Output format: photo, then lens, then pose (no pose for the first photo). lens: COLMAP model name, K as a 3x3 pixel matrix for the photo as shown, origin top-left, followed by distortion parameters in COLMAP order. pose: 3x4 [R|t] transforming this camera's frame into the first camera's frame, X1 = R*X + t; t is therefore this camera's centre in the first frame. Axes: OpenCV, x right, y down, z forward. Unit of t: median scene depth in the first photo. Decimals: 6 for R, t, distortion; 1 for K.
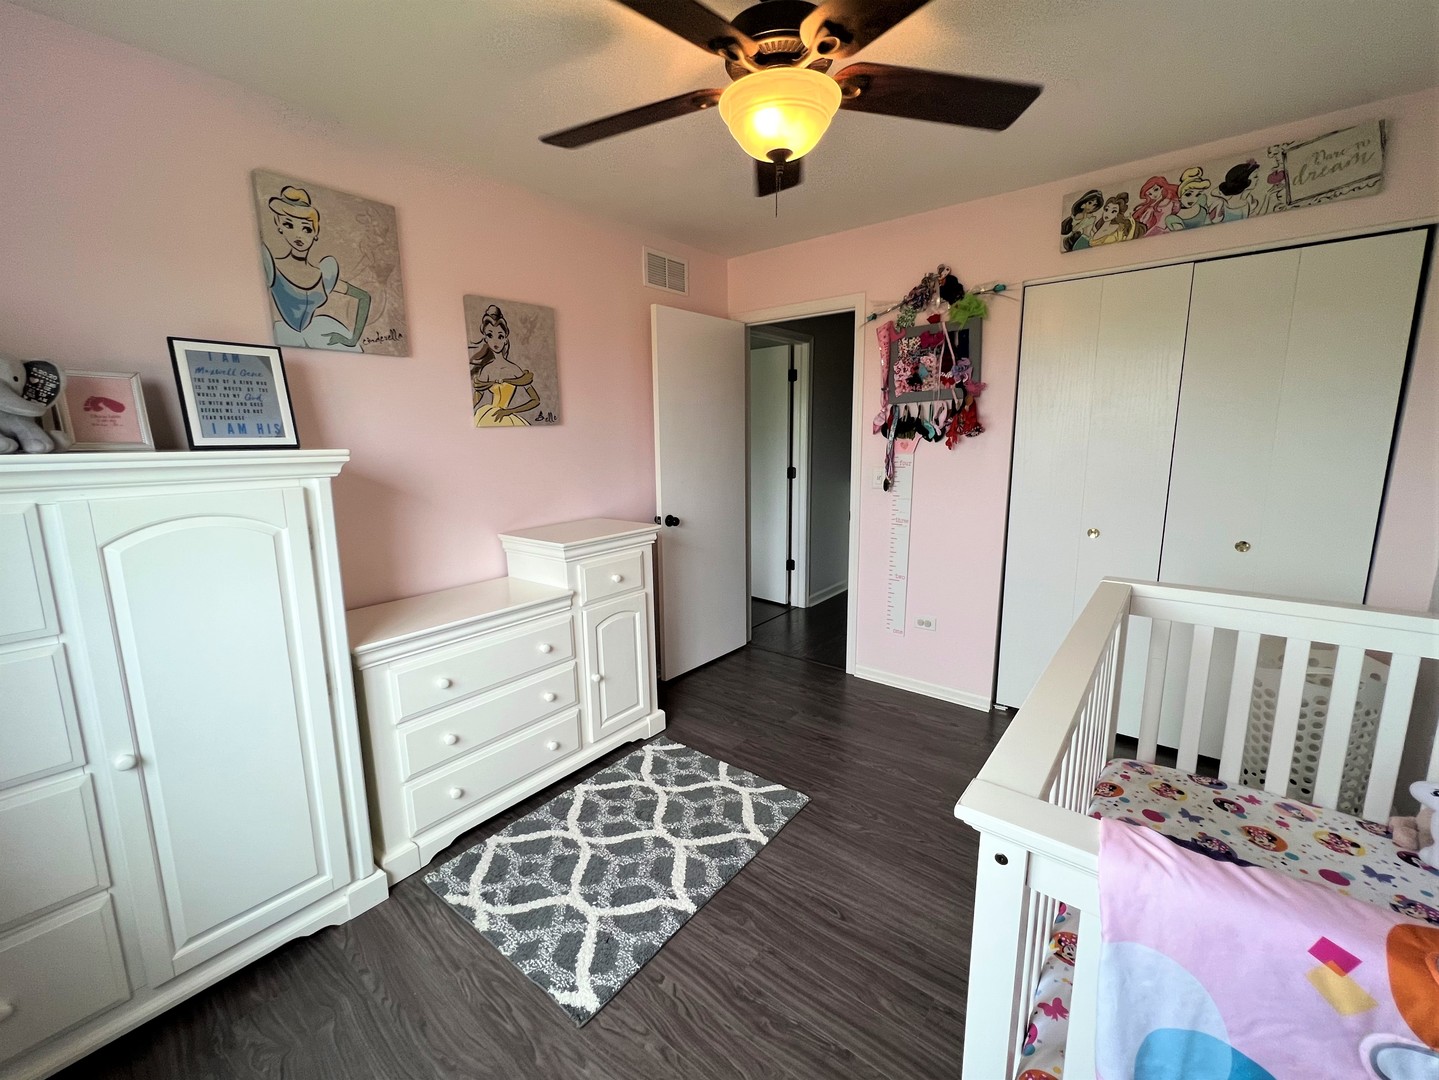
lens RADIAL K [[591.3, 0, 715.9], [0, 591.3, 537.1], [0, 0, 1]] dist [0.000479, 0.000197]
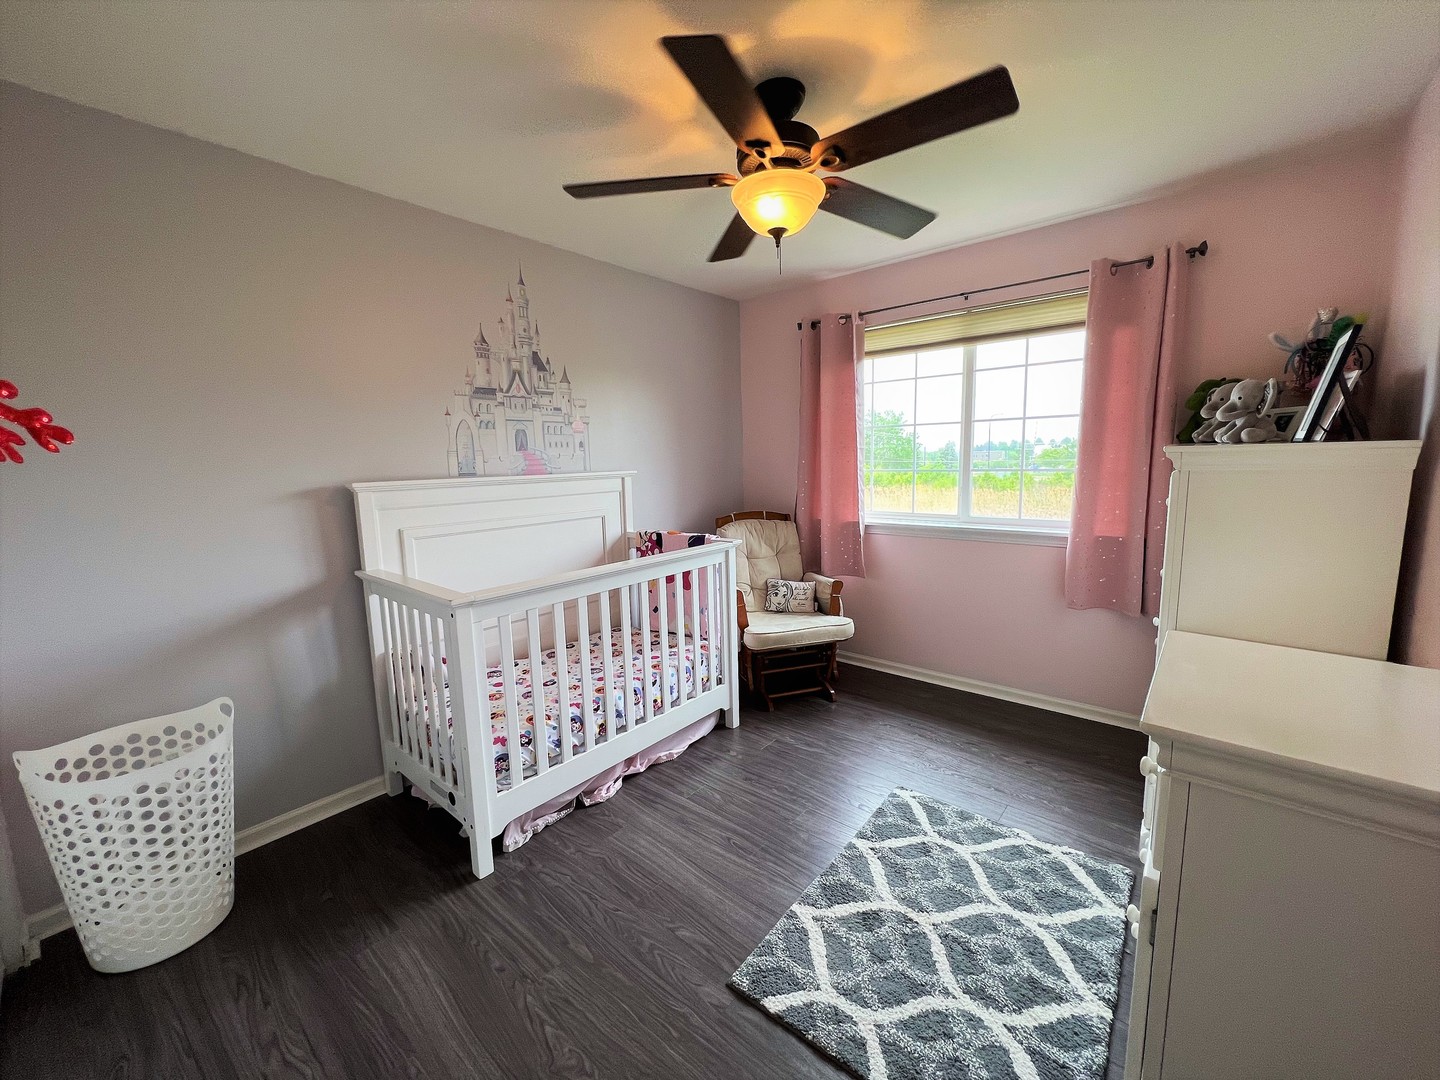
lens RADIAL K [[591.7, 0, 716.4], [0, 591.7, 537.1], [0, 0, 1]] dist [0.000479, 0.000197]
pose [[-0.999009, 0.031702, 0.031247, 0.149490], [0.039692, 0.952170, 0.302979, -0.273343], [-0.020147, 0.303919, -0.952485, 1.629018]]
